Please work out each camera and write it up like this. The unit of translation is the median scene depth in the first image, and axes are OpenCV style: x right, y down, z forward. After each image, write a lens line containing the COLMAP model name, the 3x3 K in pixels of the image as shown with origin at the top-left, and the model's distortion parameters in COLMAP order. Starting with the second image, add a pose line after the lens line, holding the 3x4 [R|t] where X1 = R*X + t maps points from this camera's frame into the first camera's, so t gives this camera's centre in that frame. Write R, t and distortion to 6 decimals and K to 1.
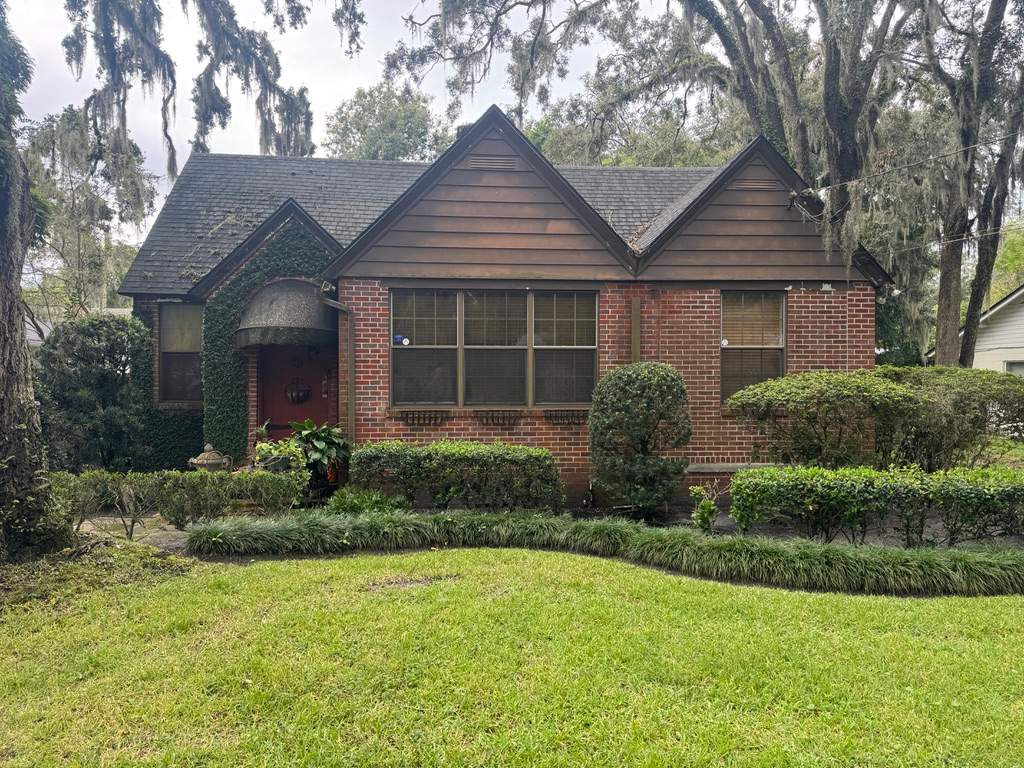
lens RADIAL K [[706.9, 0, 504.3], [0, 706.9, 379.3], [0, 0, 1]] dist [0.175516, -0.321525]
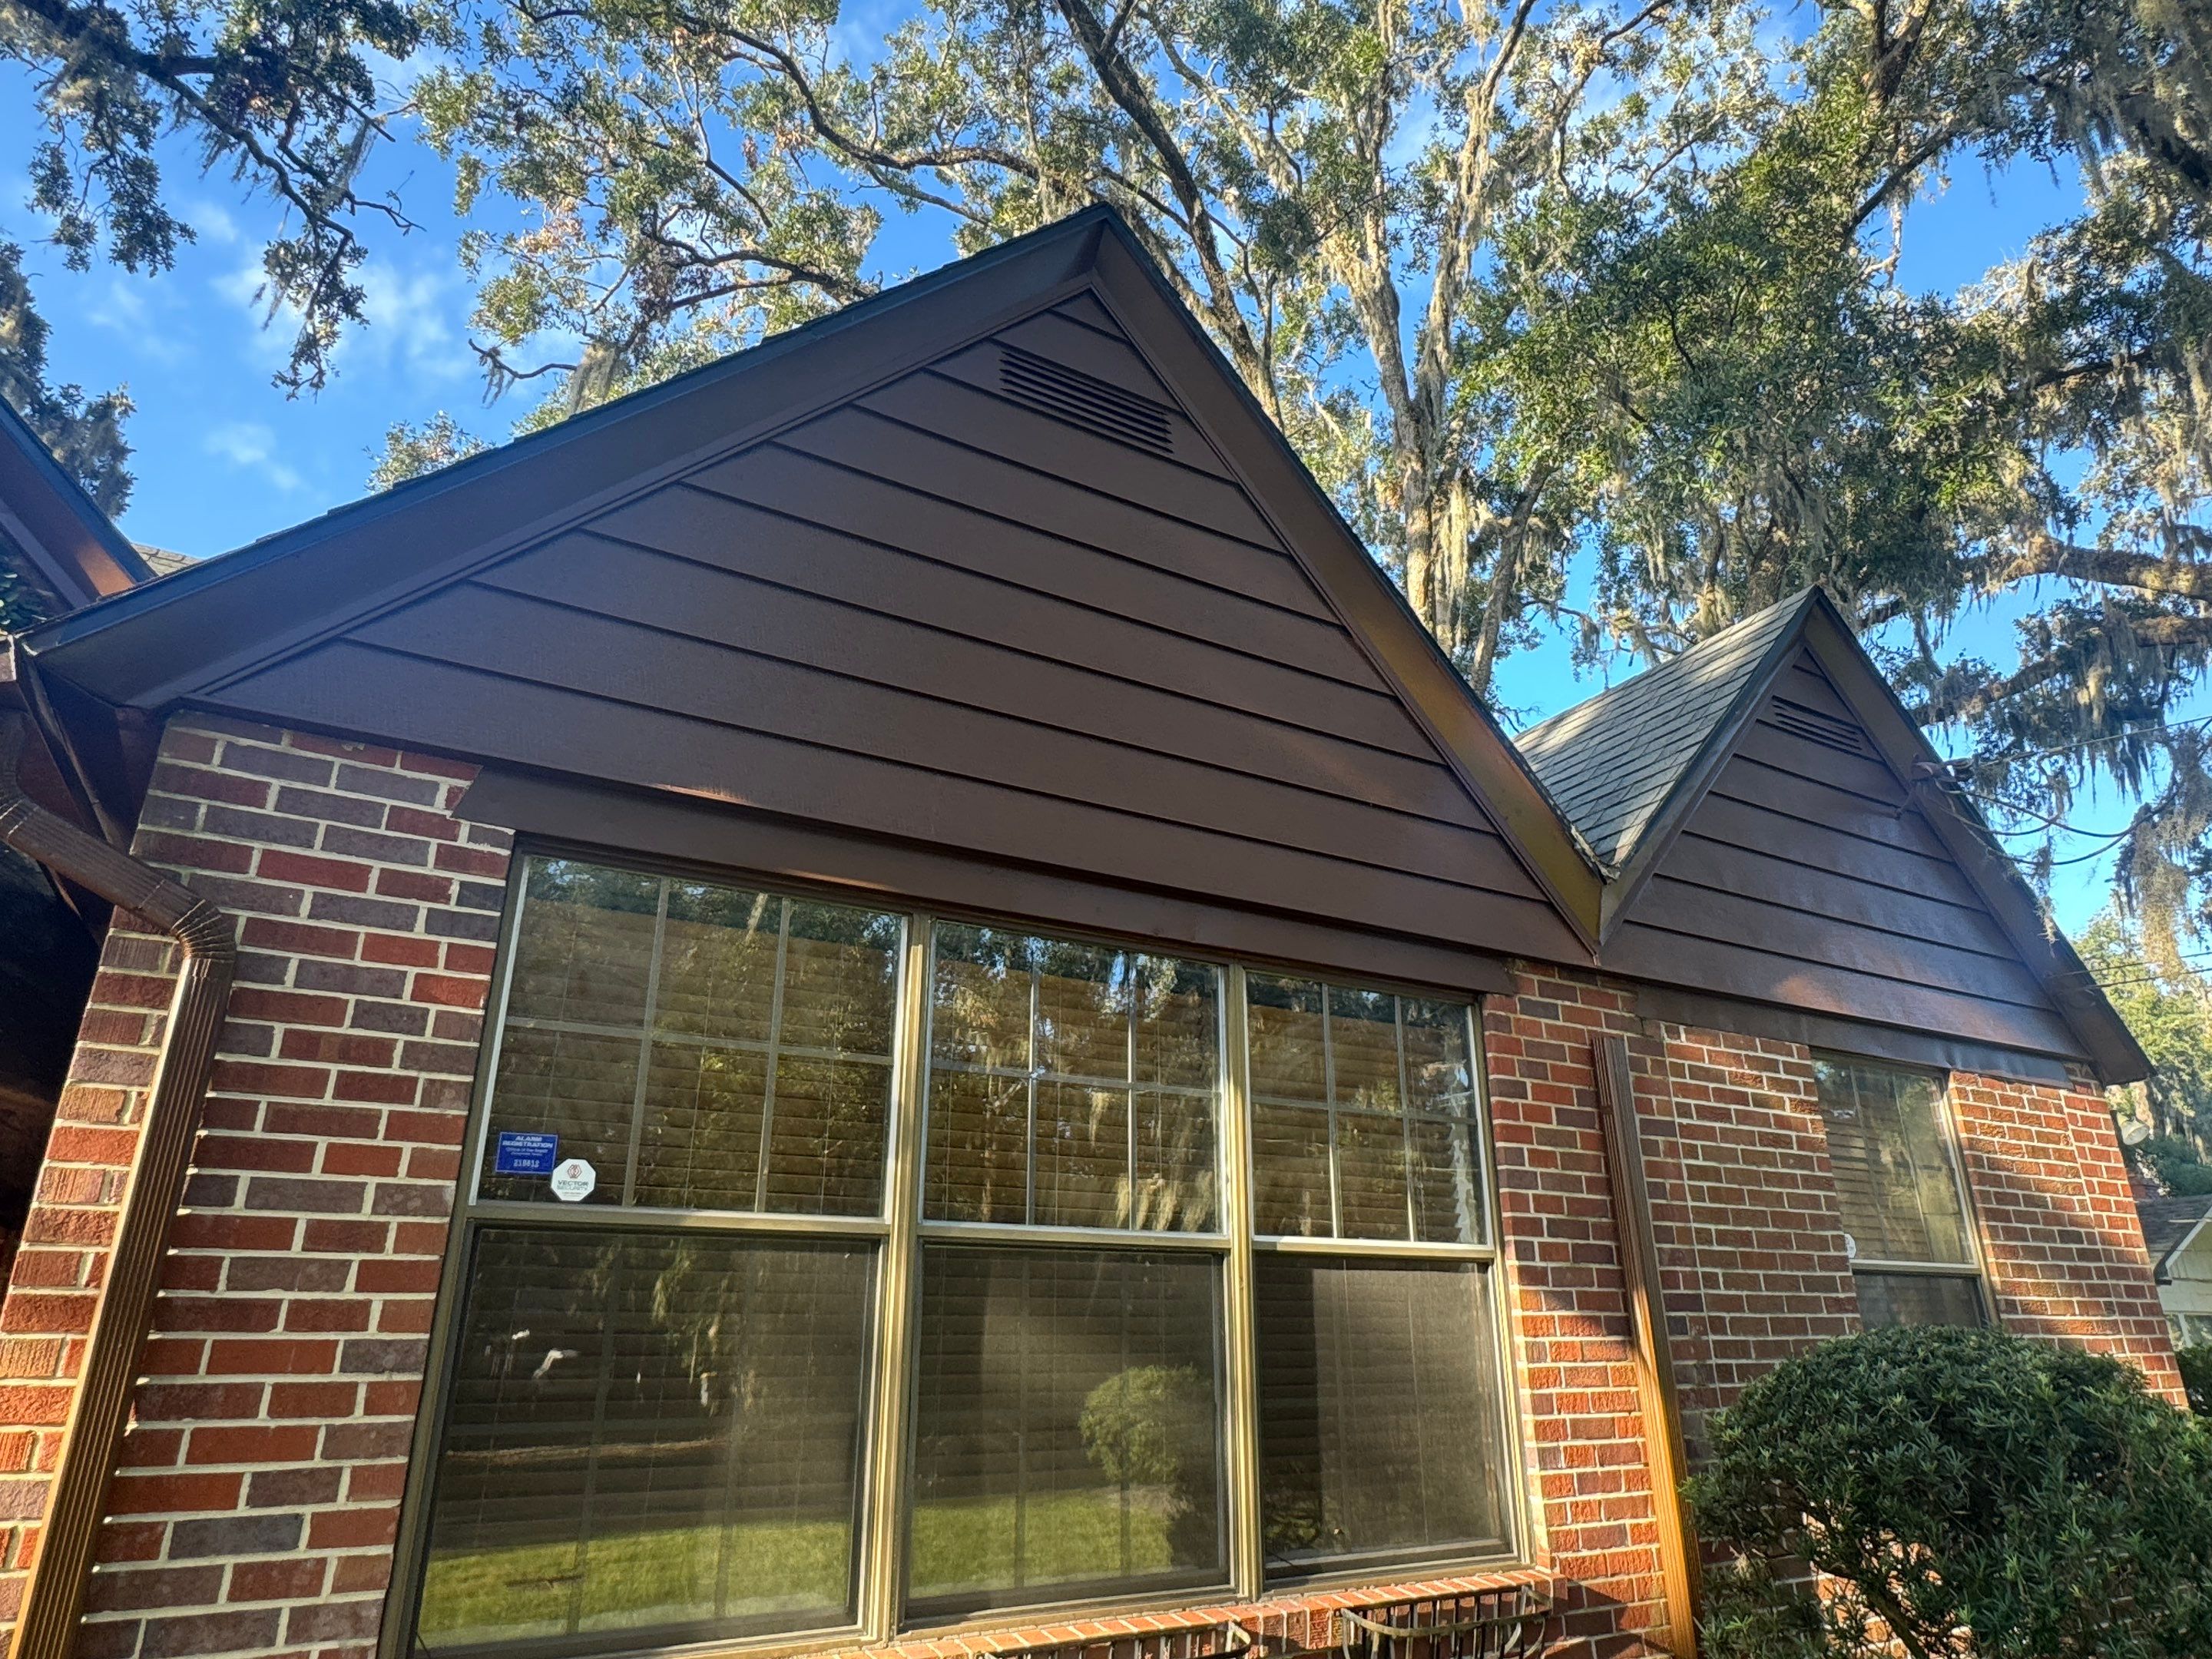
lens RADIAL K [[1318.8, 0, 1106.0], [0, 1318.8, 829.5], [0, 0, 1]] dist [-0.002754, -0.003971]
pose [[0.898066, 0.157656, 0.410635, -0.160521], [0.000186, 0.933424, -0.358776, -0.020851], [-0.439860, 0.322281, 0.838247, 0.670505]]
